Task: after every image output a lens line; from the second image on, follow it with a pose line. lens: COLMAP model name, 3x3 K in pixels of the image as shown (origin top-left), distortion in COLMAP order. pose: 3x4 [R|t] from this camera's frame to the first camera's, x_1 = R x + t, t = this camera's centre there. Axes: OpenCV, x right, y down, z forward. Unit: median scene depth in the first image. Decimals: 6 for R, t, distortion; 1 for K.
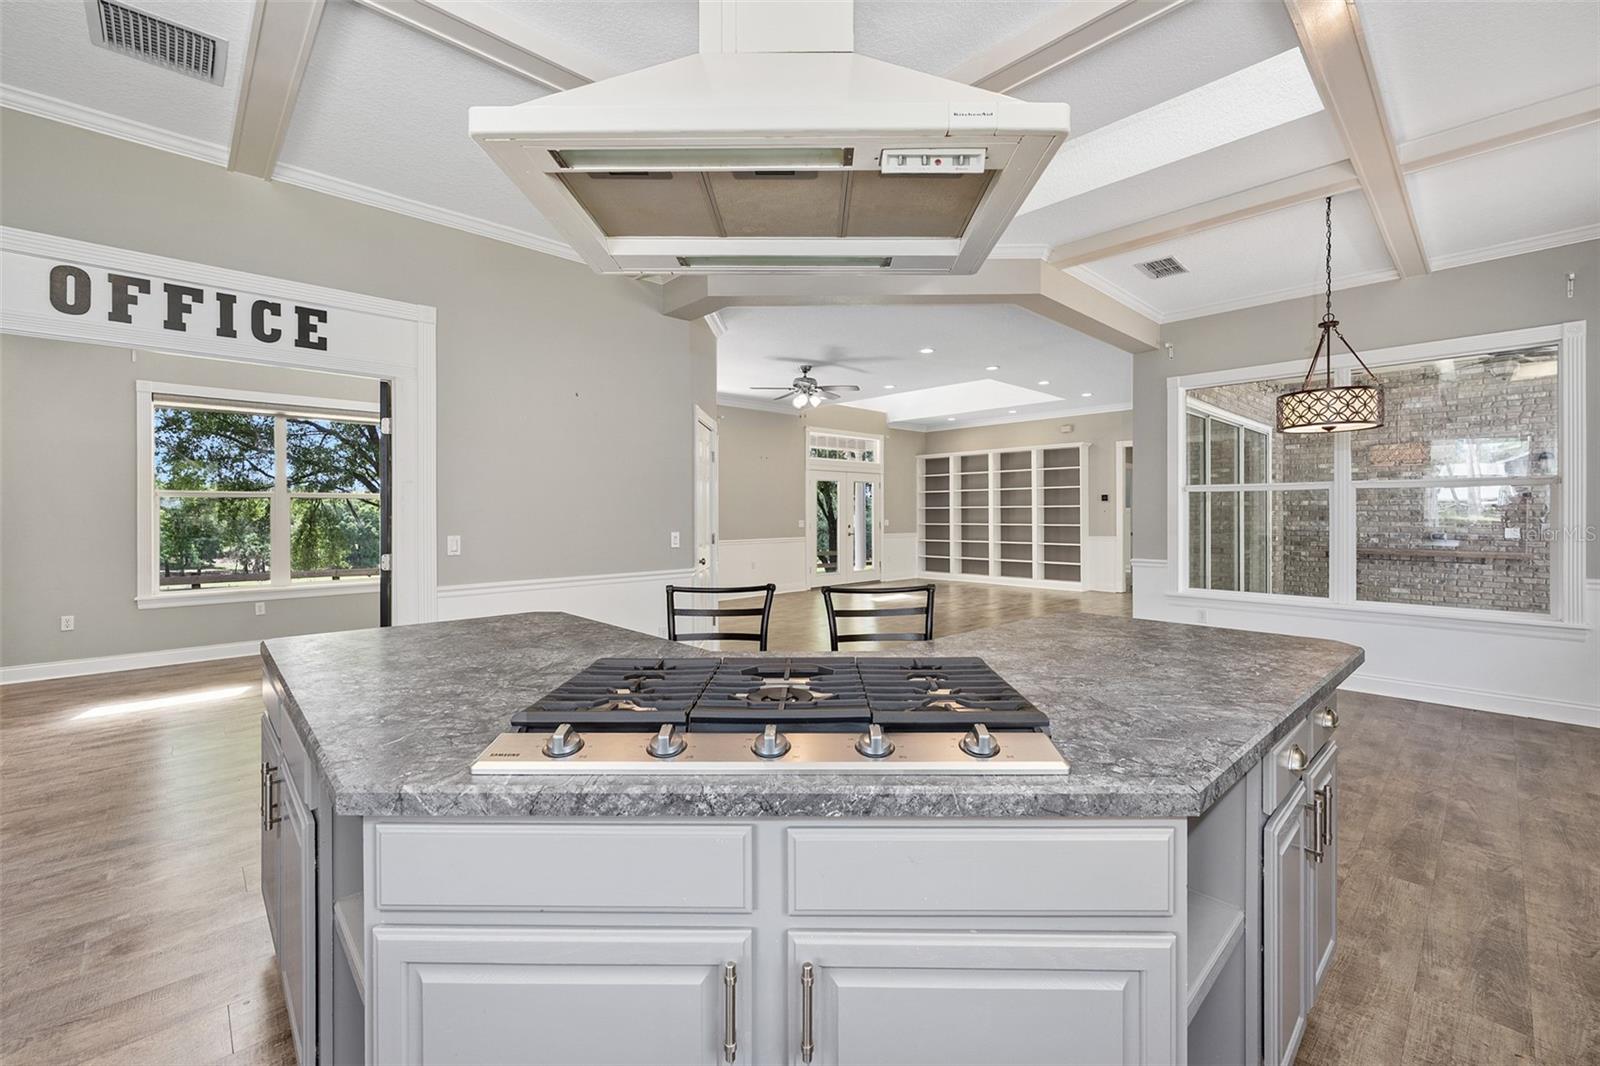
lens RADIAL K [[668.3, 0, 807.1], [0, 668.3, 516.0], [0, 0, 1]] dist [-0.000737, 0.000288]
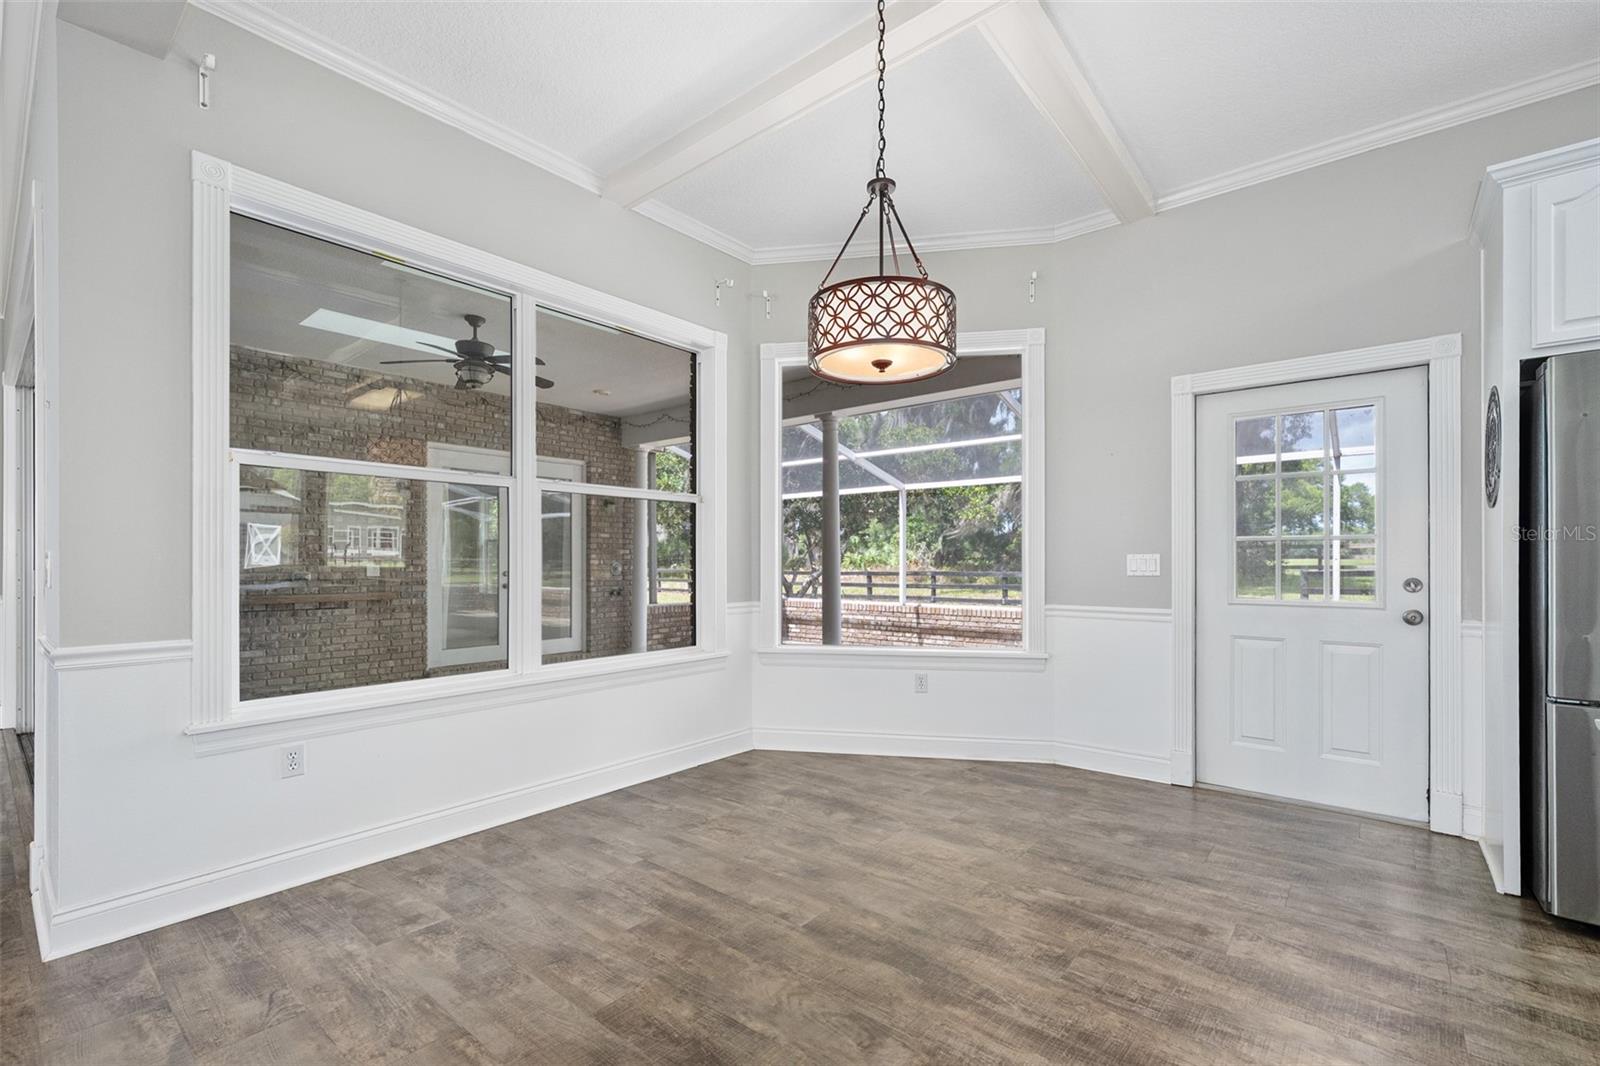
lens RADIAL K [[689.1, 0, 805.3], [0, 689.1, 559.7], [0, 0, 1]] dist [-0.000252, -0.000040]
pose [[-0.111360, 0.005444, 0.993765, 0.089303], [0.009141, 0.999948, -0.004453, 0.020164], [-0.993738, 0.008588, -0.111404, 0.523542]]
